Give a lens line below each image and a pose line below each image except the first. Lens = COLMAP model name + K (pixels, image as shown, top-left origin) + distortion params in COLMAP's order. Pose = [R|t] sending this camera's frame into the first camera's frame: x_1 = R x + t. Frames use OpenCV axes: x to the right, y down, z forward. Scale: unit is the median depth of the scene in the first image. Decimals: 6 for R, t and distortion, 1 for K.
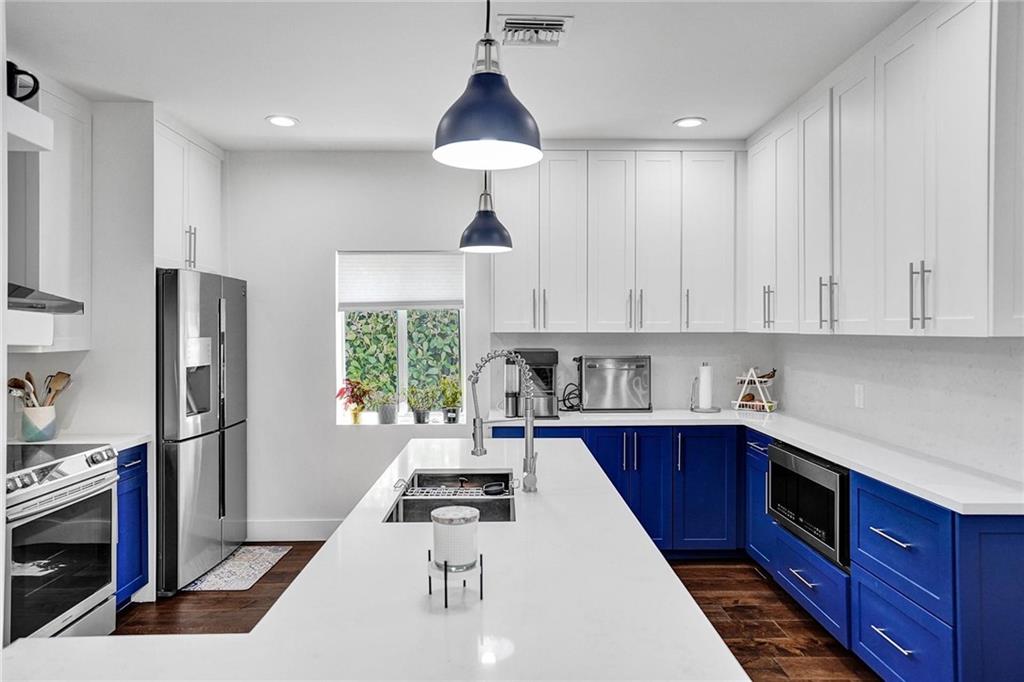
lens RADIAL K [[671.5, 0, 513.9], [0, 671.5, 336.8], [0, 0, 1]] dist [0.001137, 0.000805]
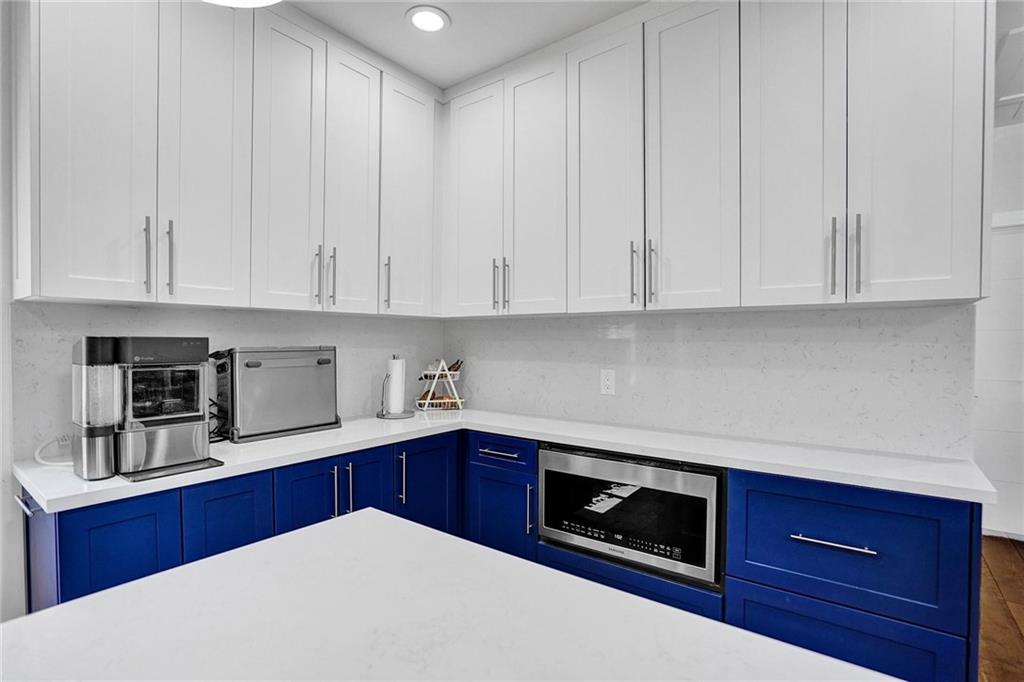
lens RADIAL K [[493.1, 0, 509.3], [0, 493.1, 343.1], [0, 0, 1]] dist [-0.022498, -0.000628]
pose [[0.616420, -0.001807, 0.787416, -0.091175], [0.008710, 0.999952, -0.004523, 0.029359], [-0.787369, 0.009647, 0.616406, 0.555972]]
